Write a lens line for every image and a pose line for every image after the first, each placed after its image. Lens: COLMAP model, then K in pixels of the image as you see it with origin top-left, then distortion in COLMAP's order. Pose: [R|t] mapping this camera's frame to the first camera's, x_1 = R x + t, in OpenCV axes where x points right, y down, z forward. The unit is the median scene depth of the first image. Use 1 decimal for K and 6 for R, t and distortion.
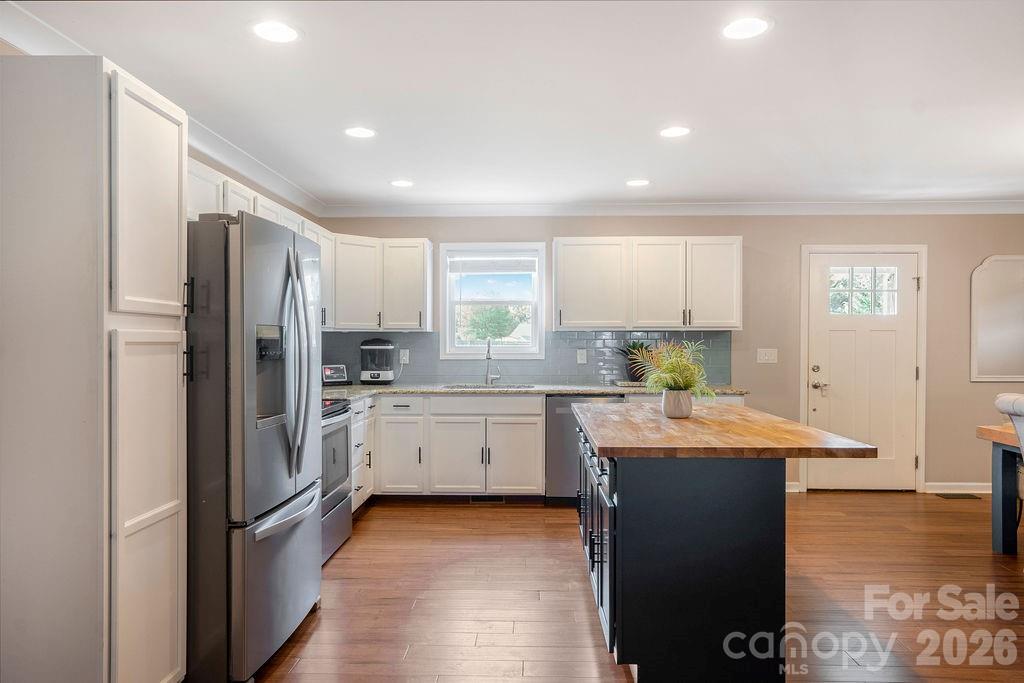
lens RADIAL K [[696.8, 0, 512.0], [0, 696.8, 341.5], [0, 0, 1]] dist [-0.001893, 0.000330]
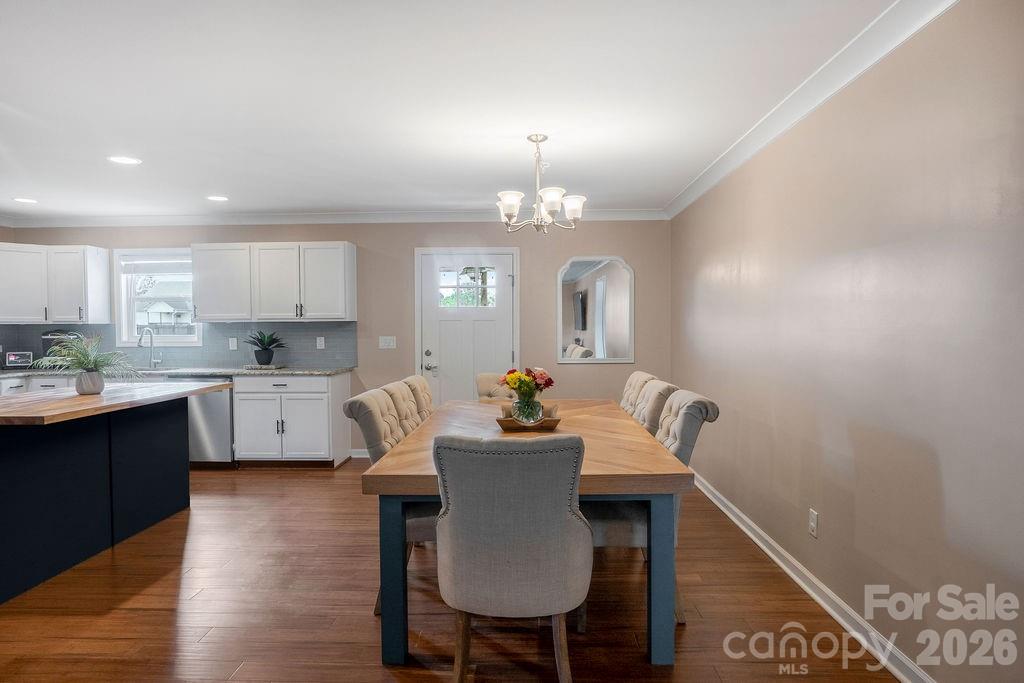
lens RADIAL K [[602.3, 0, 512.0], [0, 602.3, 341.5], [0, 0, 1]] dist [-0.004265, -0.001016]
pose [[0.999972, -0.004646, -0.005883, 0.594018], [0.004776, 0.999742, 0.022224, -0.003097], [0.005778, -0.022251, 0.999736, -0.021806]]
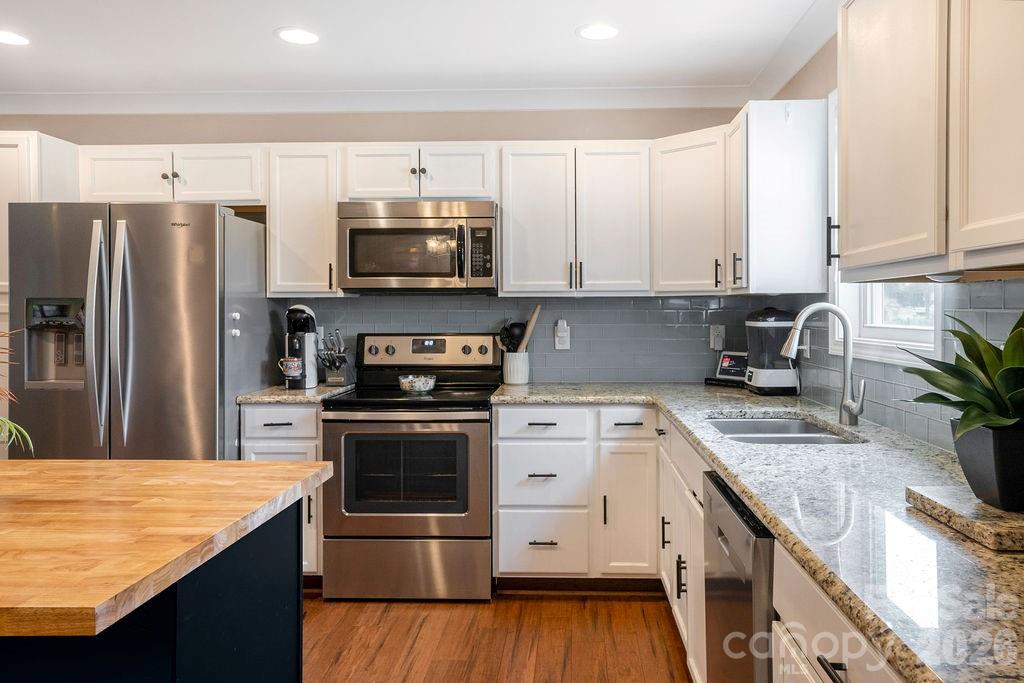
lens RADIAL K [[789.6, 0, 533.0], [0, 789.6, 313.8], [0, 0, 1]] dist [0.050870, 0.002756]
pose [[-0.028031, 0.004635, -0.999596, 0.422152], [-0.000873, 0.999989, 0.004662, -0.001755], [0.999607, 0.001003, -0.028026, 0.847185]]
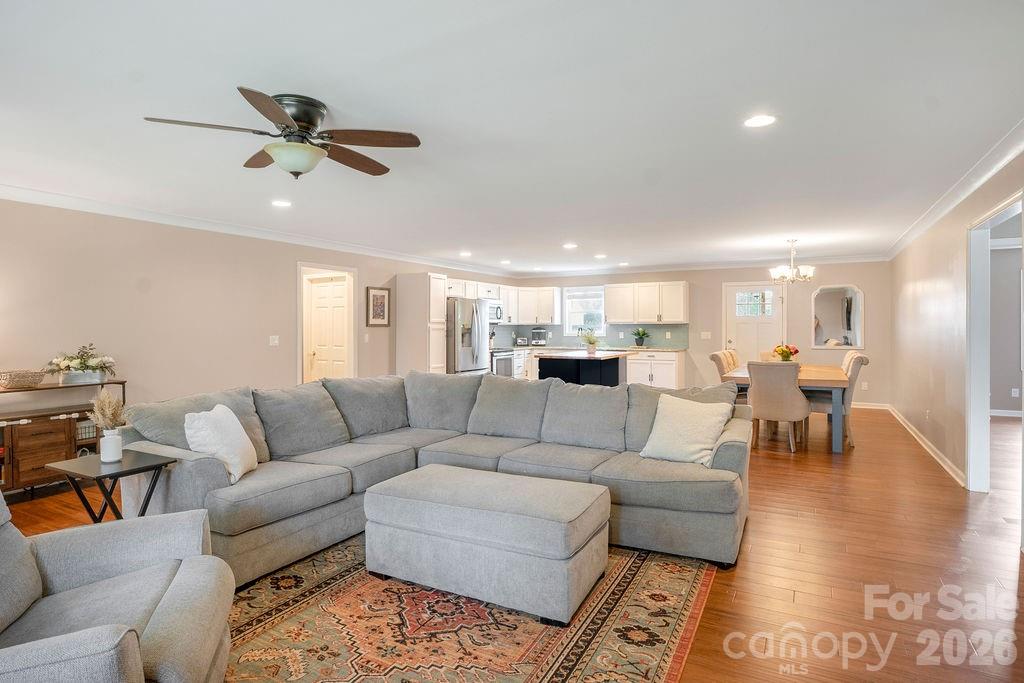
lens RADIAL K [[564.6, 0, 513.5], [0, 564.6, 324.6], [0, 0, 1]] dist [-0.017341, -0.000024]
pose [[0.894518, -0.002369, -0.447026, 0.622147], [-0.000791, 0.999976, -0.006884, -0.000052], [0.447032, 0.006511, 0.894494, -0.824660]]
